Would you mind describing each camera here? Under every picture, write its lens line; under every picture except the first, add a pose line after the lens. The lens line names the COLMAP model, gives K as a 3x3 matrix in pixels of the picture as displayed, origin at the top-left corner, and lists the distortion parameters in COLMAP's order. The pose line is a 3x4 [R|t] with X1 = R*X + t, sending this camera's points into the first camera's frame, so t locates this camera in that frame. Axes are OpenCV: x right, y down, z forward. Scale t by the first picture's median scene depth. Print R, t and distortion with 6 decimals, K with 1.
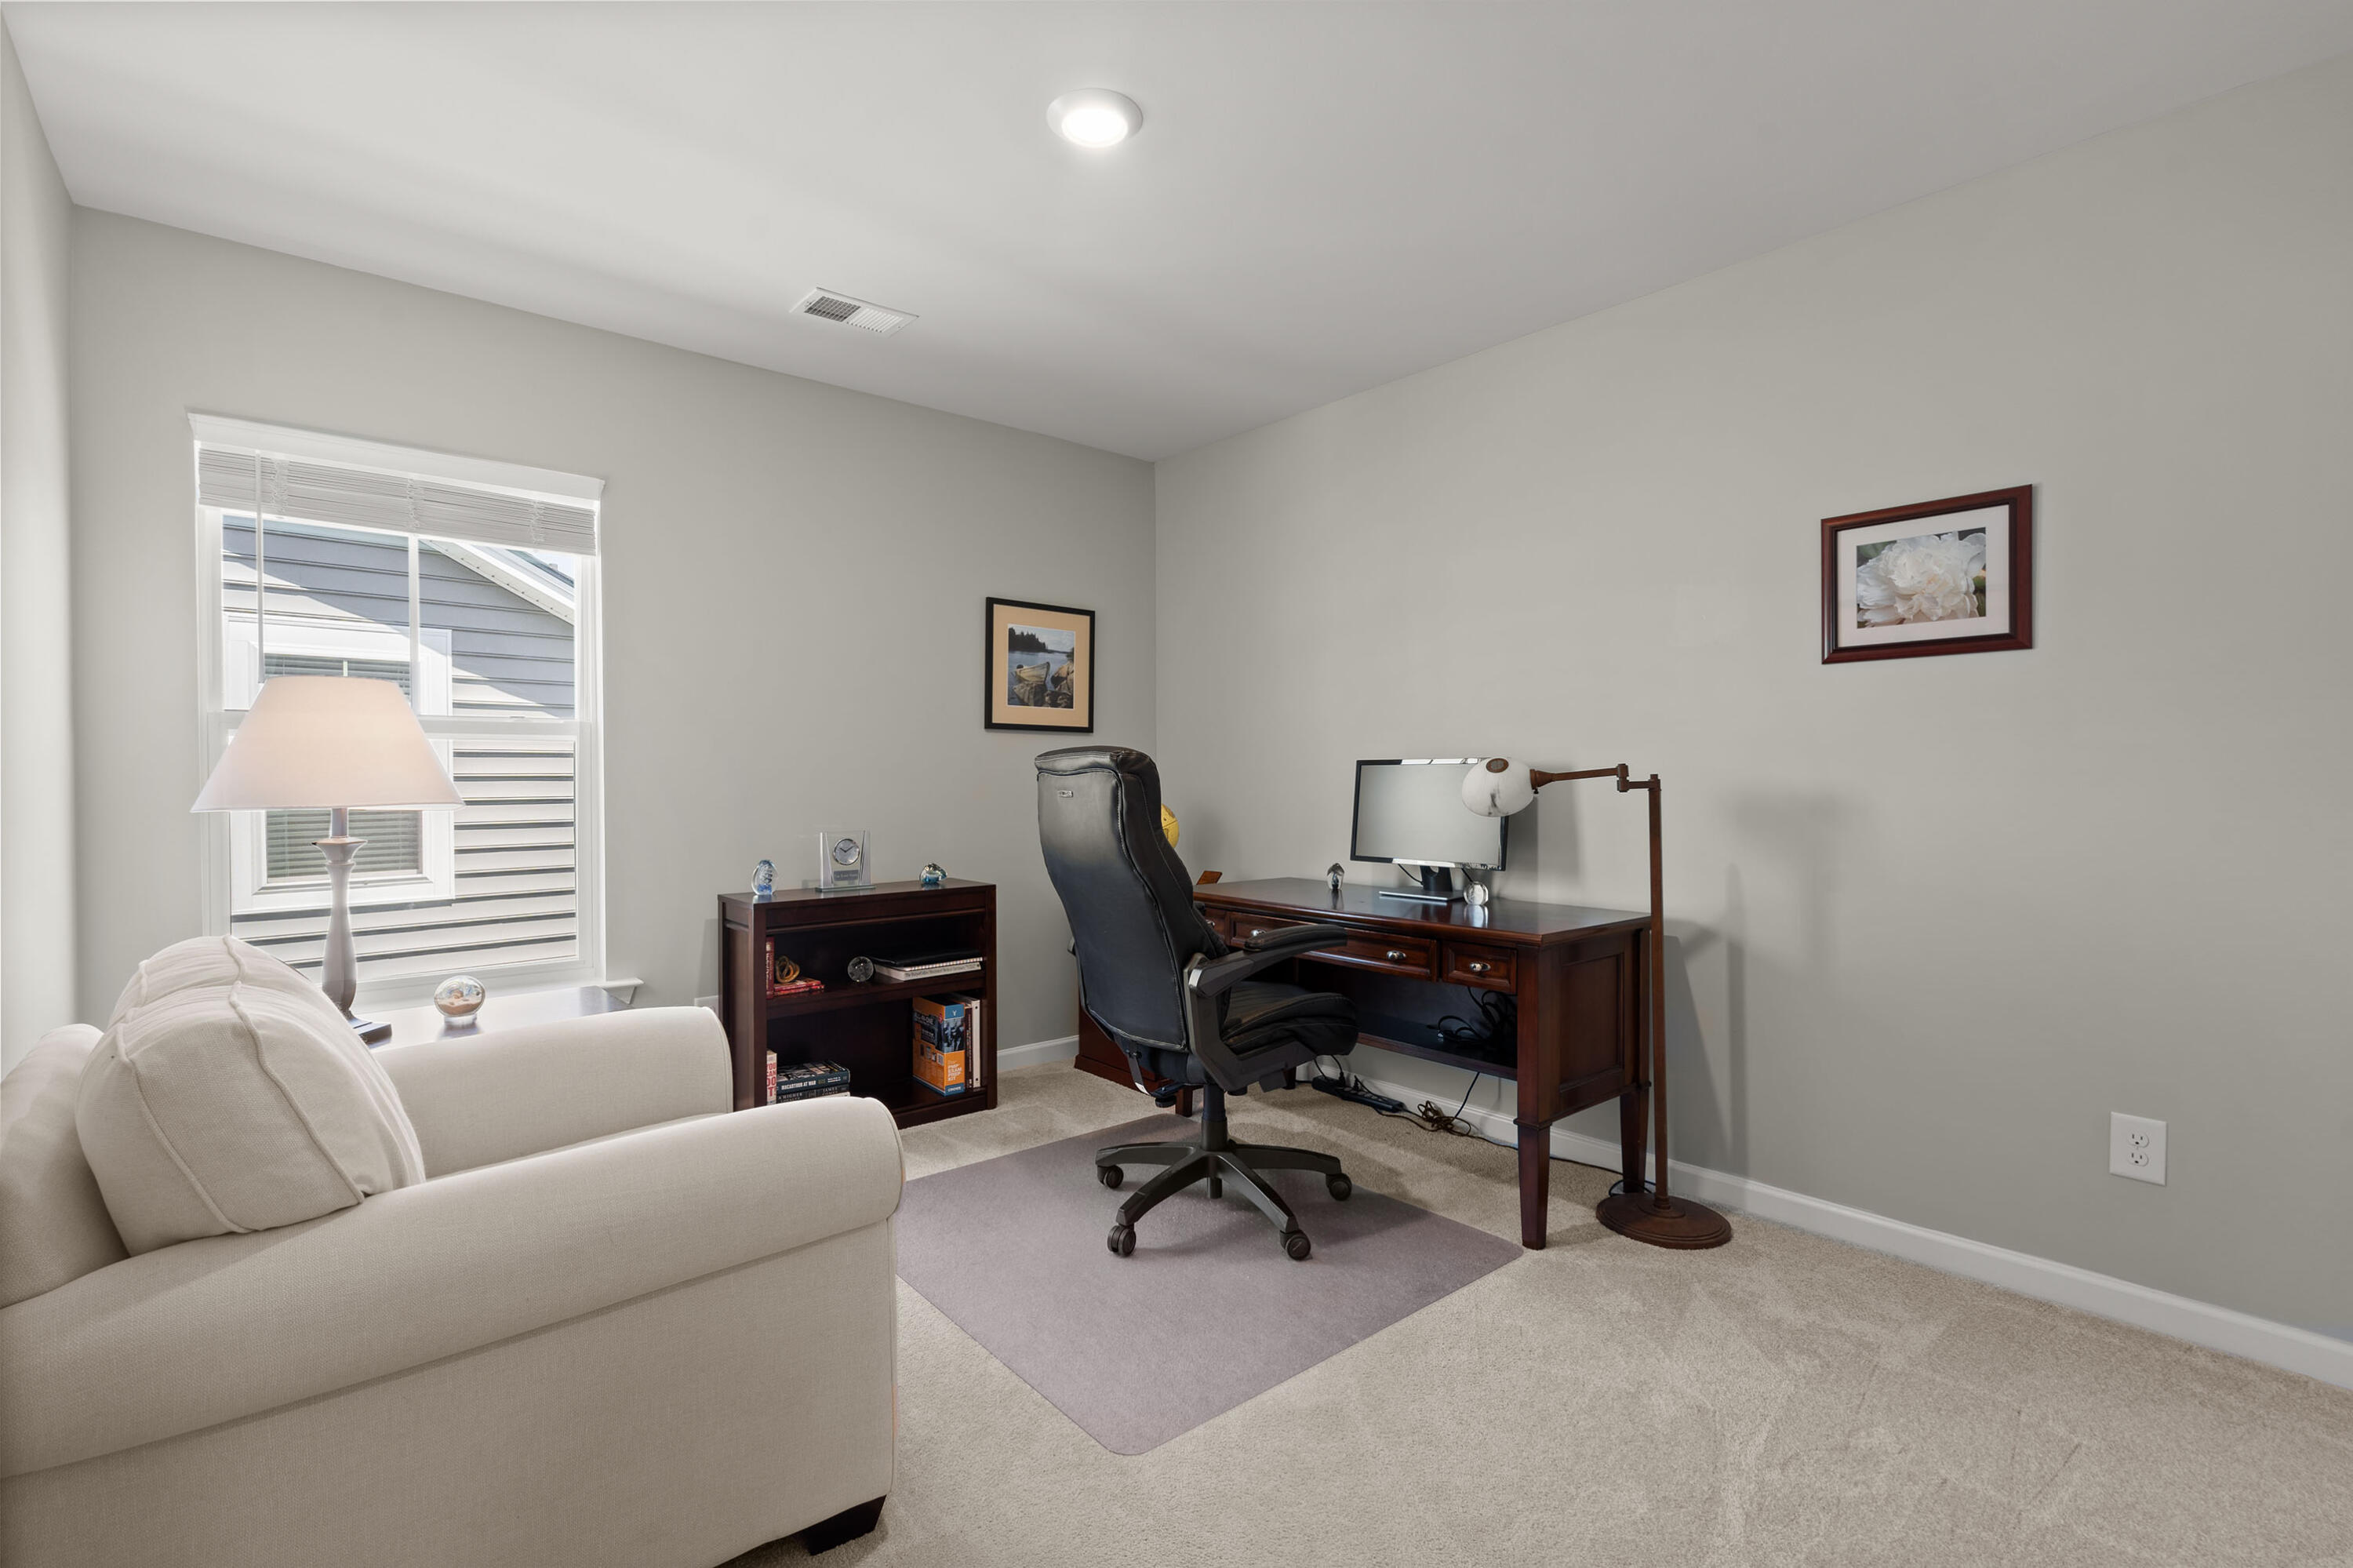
lens RADIAL K [[1076.0, 0, 1176.2], [0, 1076.0, 791.4], [0, 0, 1]] dist [-0.004140, -0.000039]
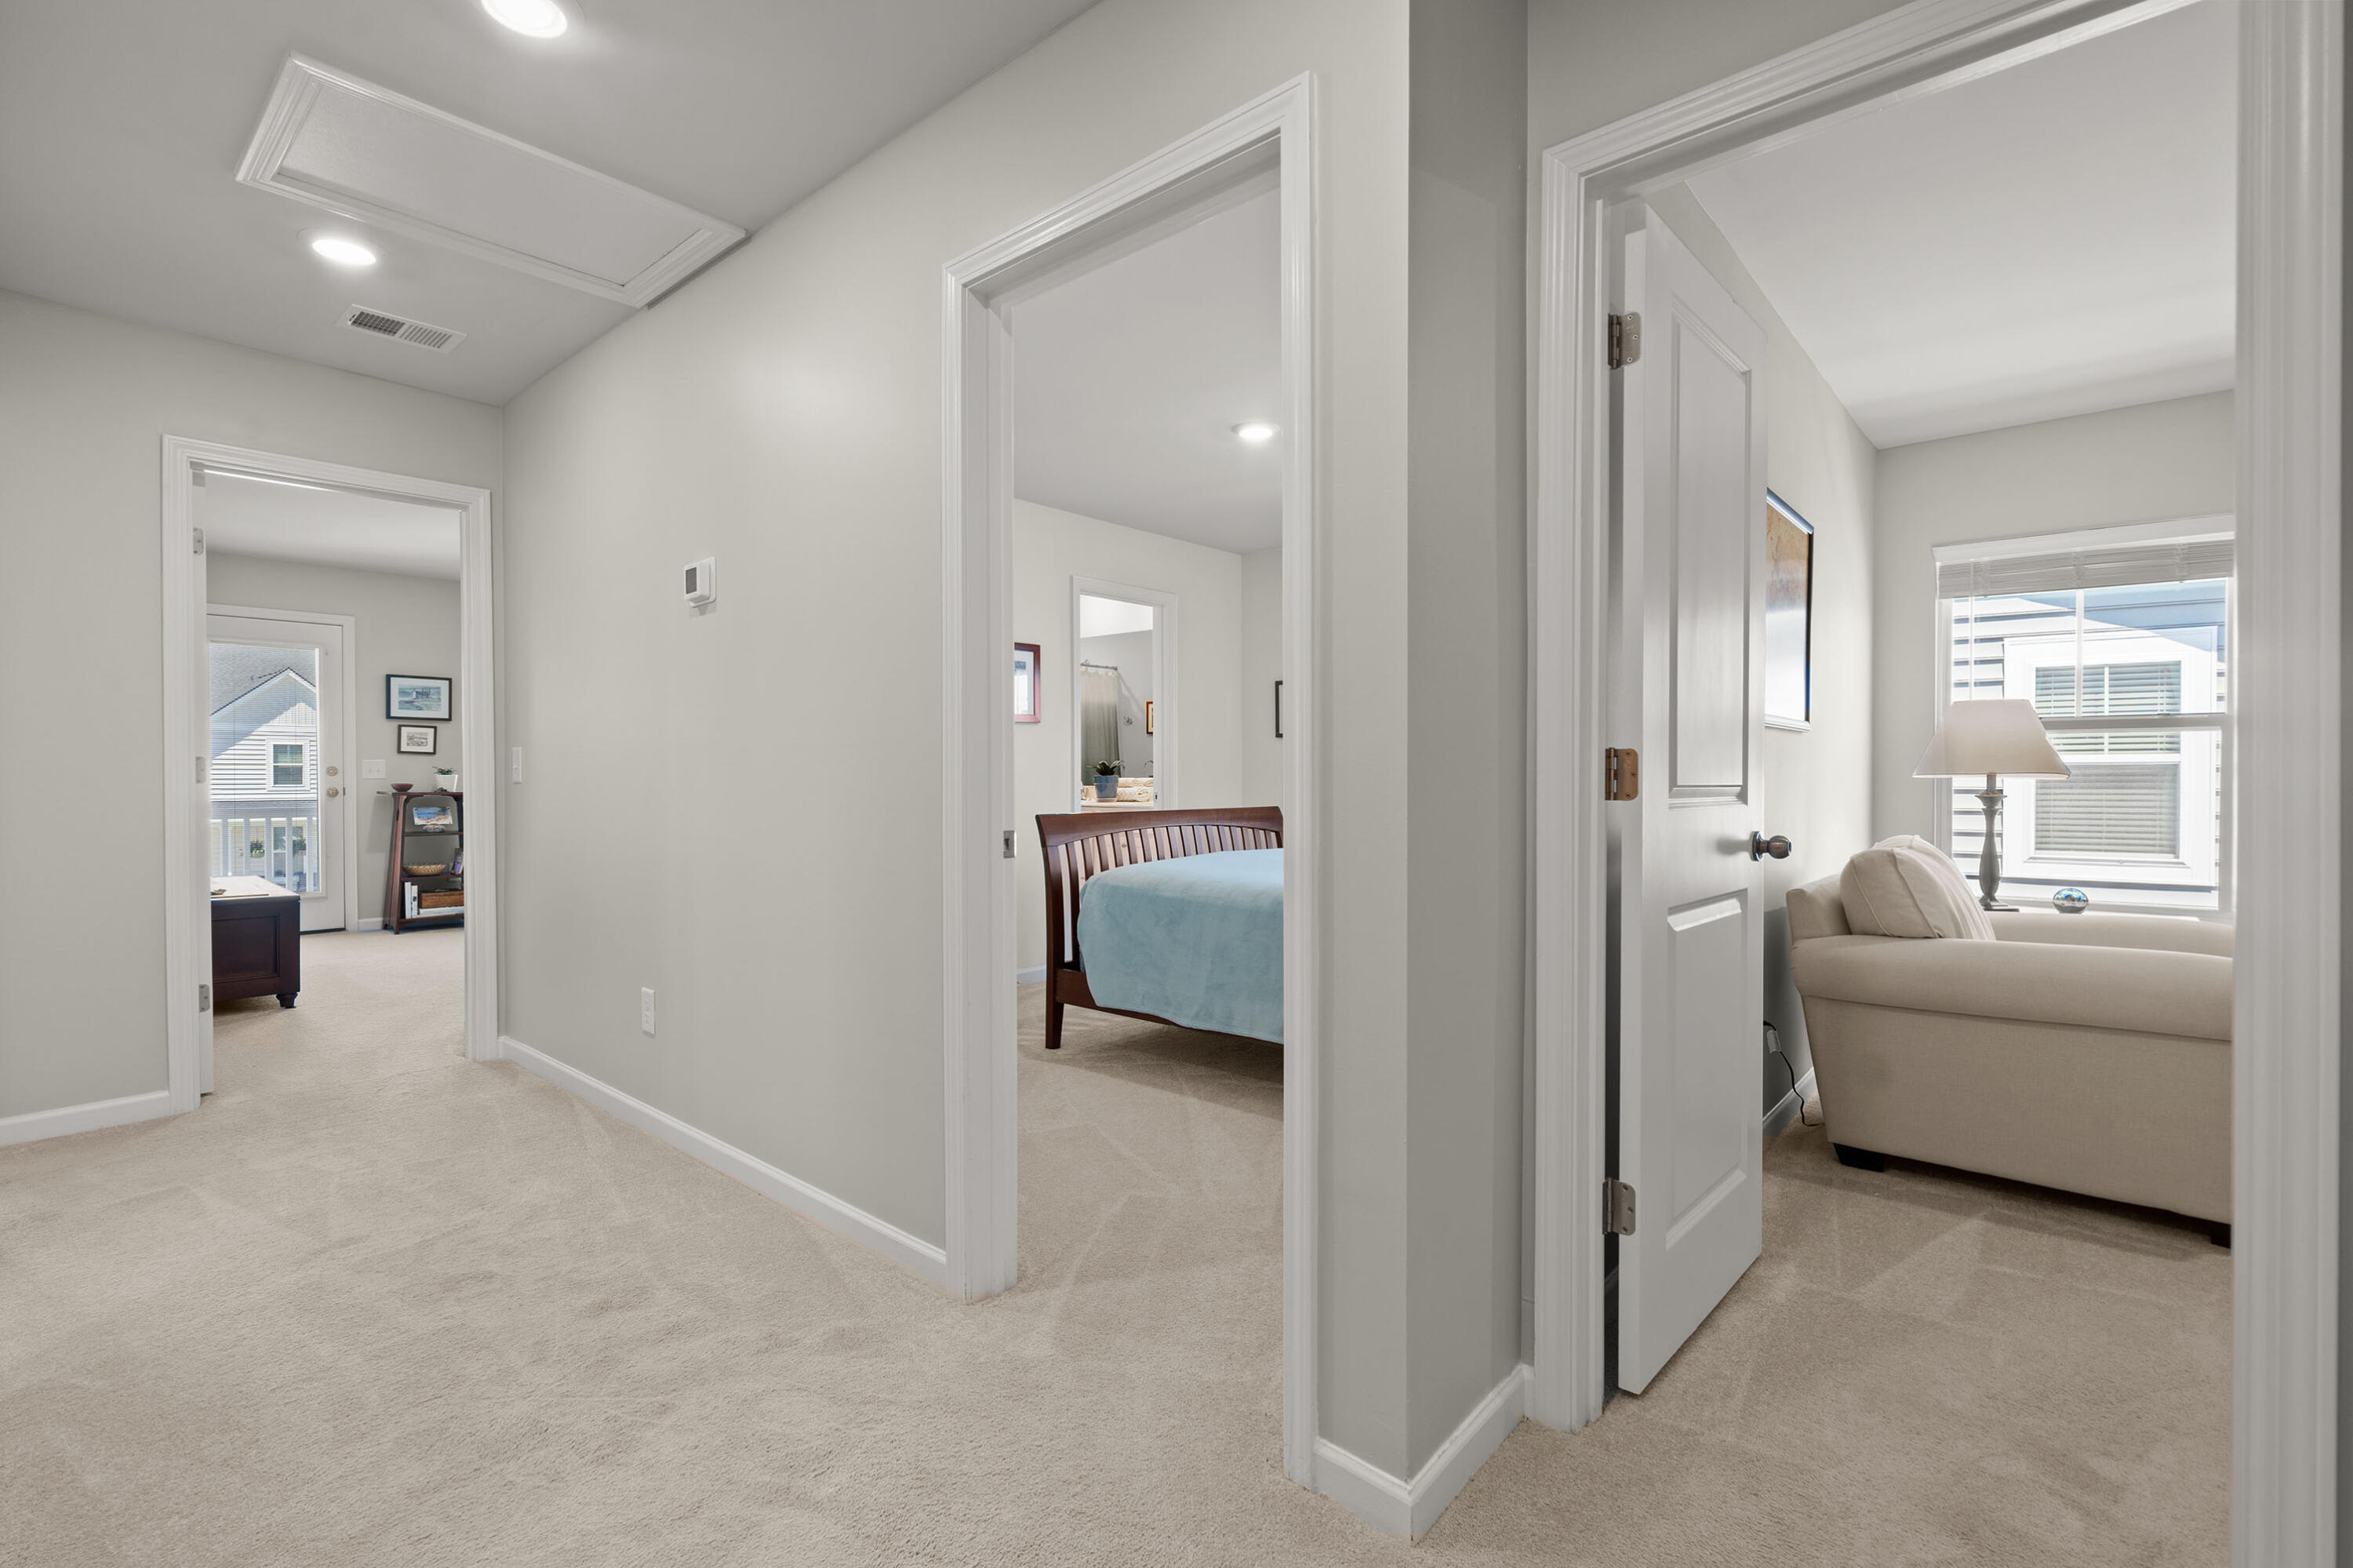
lens RADIAL K [[1076.0, 0, 1168.1], [0, 1076.0, 792.1], [0, 0, 1]] dist [-0.004140, -0.000039]
pose [[0.149531, 0.009034, -0.988716, 0.552921], [-0.008286, 0.999935, 0.007883, 0.028519], [0.988722, 0.007014, 0.149596, -0.426672]]
